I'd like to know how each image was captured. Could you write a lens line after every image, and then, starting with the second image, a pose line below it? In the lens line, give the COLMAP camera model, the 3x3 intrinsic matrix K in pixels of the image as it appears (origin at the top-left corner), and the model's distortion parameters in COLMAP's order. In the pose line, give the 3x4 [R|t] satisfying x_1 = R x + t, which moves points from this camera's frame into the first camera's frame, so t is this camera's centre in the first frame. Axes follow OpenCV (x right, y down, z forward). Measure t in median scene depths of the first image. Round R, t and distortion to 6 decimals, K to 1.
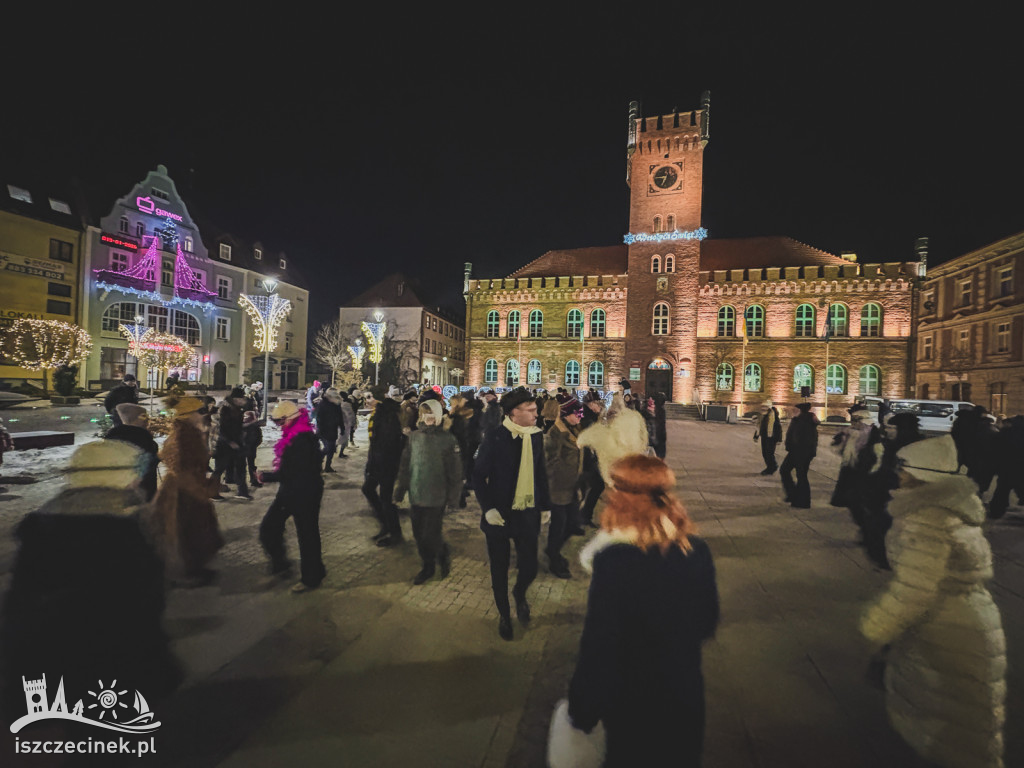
lens RADIAL K [[407.2, 0, 512.0], [0, 407.2, 384.0], [0, 0, 1]] dist [0.000440, -0.000359]
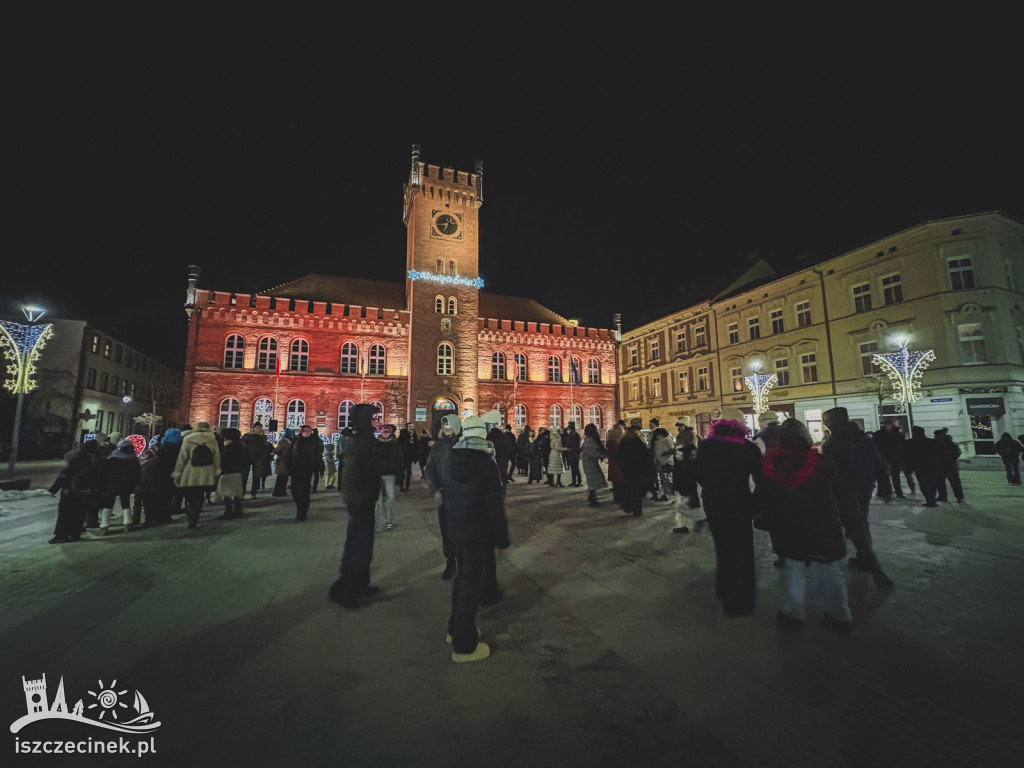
lens RADIAL K [[406.2, 0, 512.0], [0, 406.2, 384.0], [0, 0, 1]] dist [0.001994, 0.000116]
pose [[0.803555, 0.034704, 0.594218, -0.091370], [0.034358, 0.993930, -0.104511, 0.011336], [-0.594238, 0.104397, 0.797485, 0.115521]]
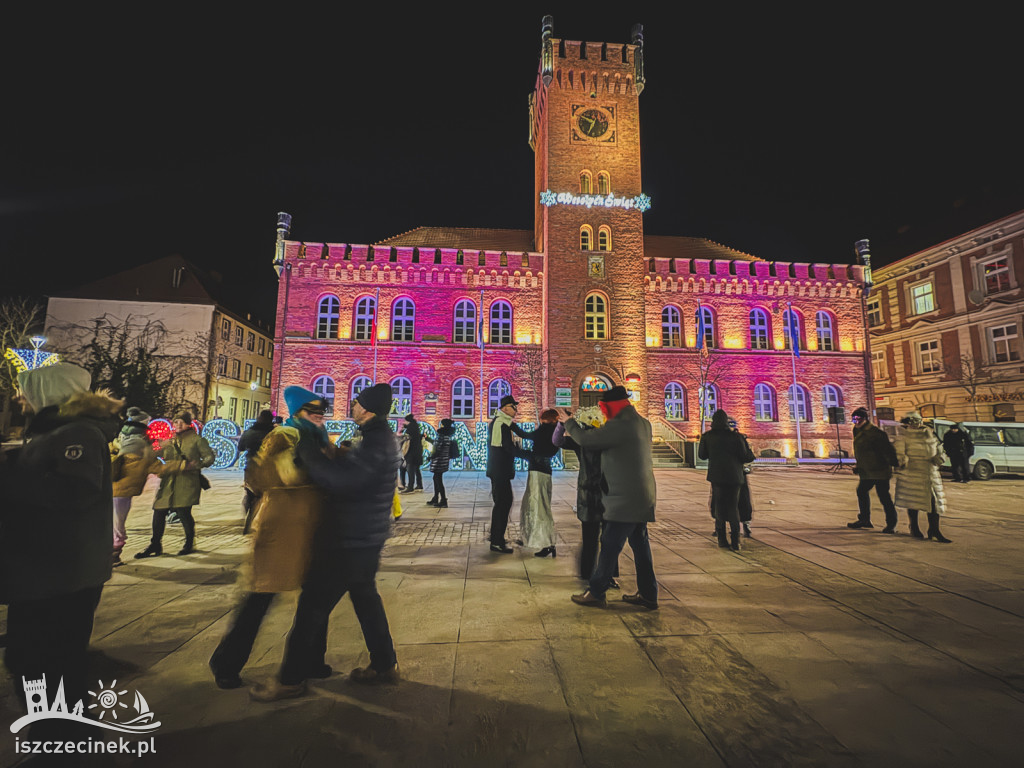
lens RADIAL K [[407.2, 0, 512.0], [0, 407.2, 384.0], [0, 0, 1]] dist [0.000440, -0.000359]
pose [[0.938104, 0.013445, 0.346093, 0.001479], [0.022239, 0.994846, -0.098929, 0.016641], [-0.345639, 0.100503, 0.932970, 0.425044]]
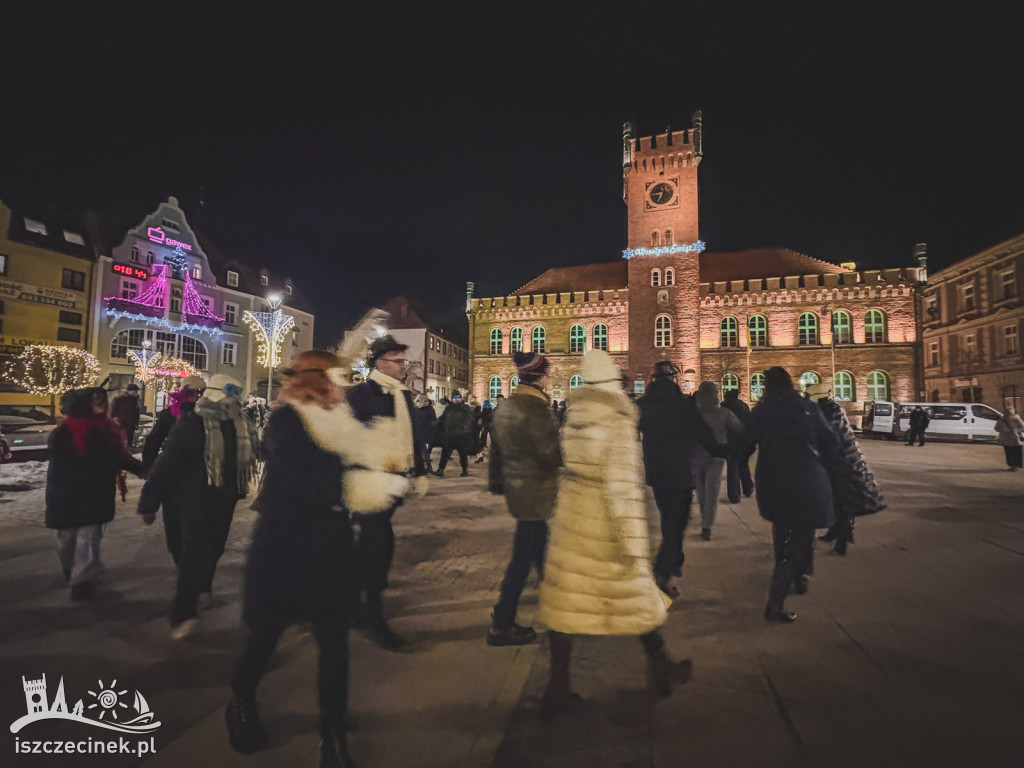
lens RADIAL K [[406.9, 0, 512.0], [0, 406.9, 384.0], [0, 0, 1]] dist [0.000393, -0.000513]
pose [[0.999649, -0.024459, -0.010188, 0.001198], [0.023865, 0.998211, -0.054824, 0.015860], [0.011511, 0.054561, 0.998444, 0.003723]]
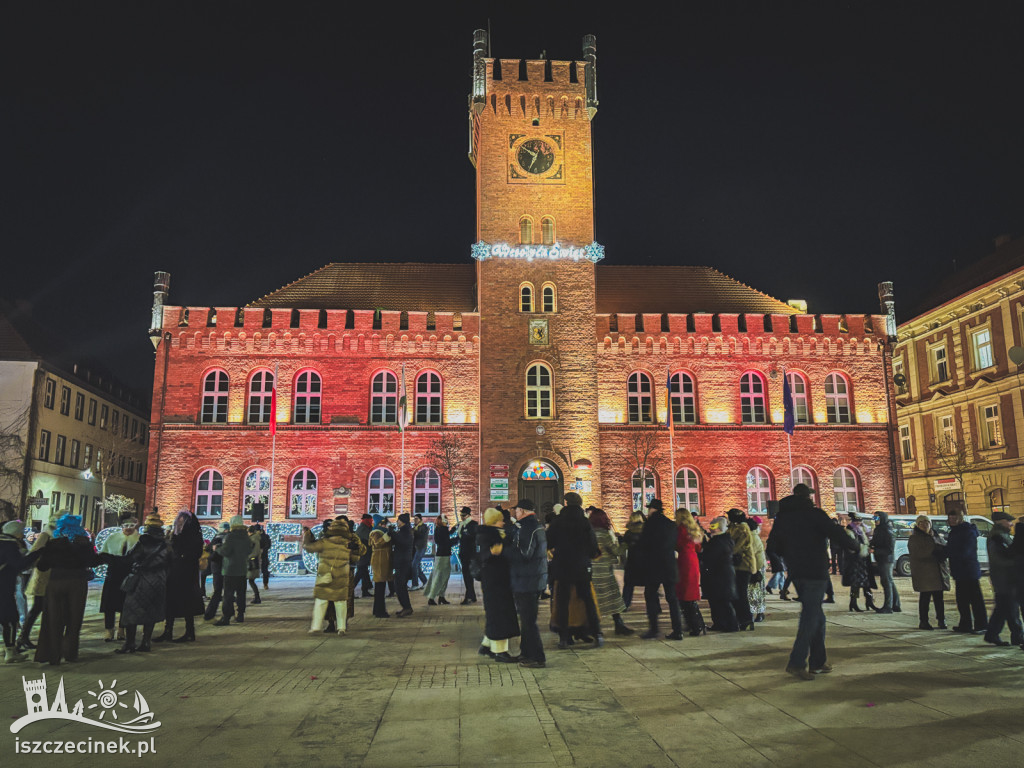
lens RADIAL K [[772.0, 0, 517.0], [0, 772.0, 391.8], [0, 0, 1]] dist [0.073425, -0.081655]
pose [[0.937601, 0.019271, 0.347179, -0.036384], [0.040069, 0.985823, -0.162932, 0.015873], [-0.345397, 0.166676, 0.923536, 0.016506]]
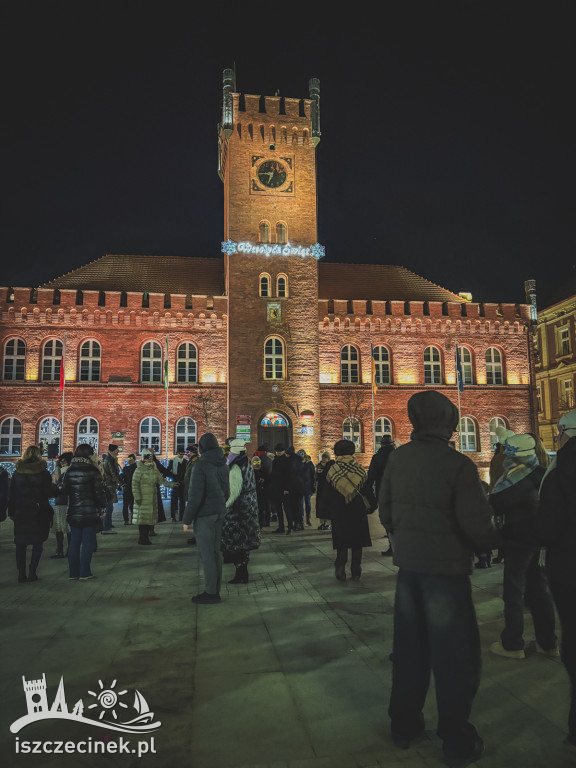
lens RADIAL K [[579.0, 0, 289.6], [0, 579.0, 388.4], [0, 0, 1]] dist [0.073425, -0.081655]
pose [[0.904939, 0.009448, 0.425436, -0.053331], [0.042695, 0.992693, -0.112861, 0.014017], [-0.423394, 0.120296, 0.897923, 0.054407]]
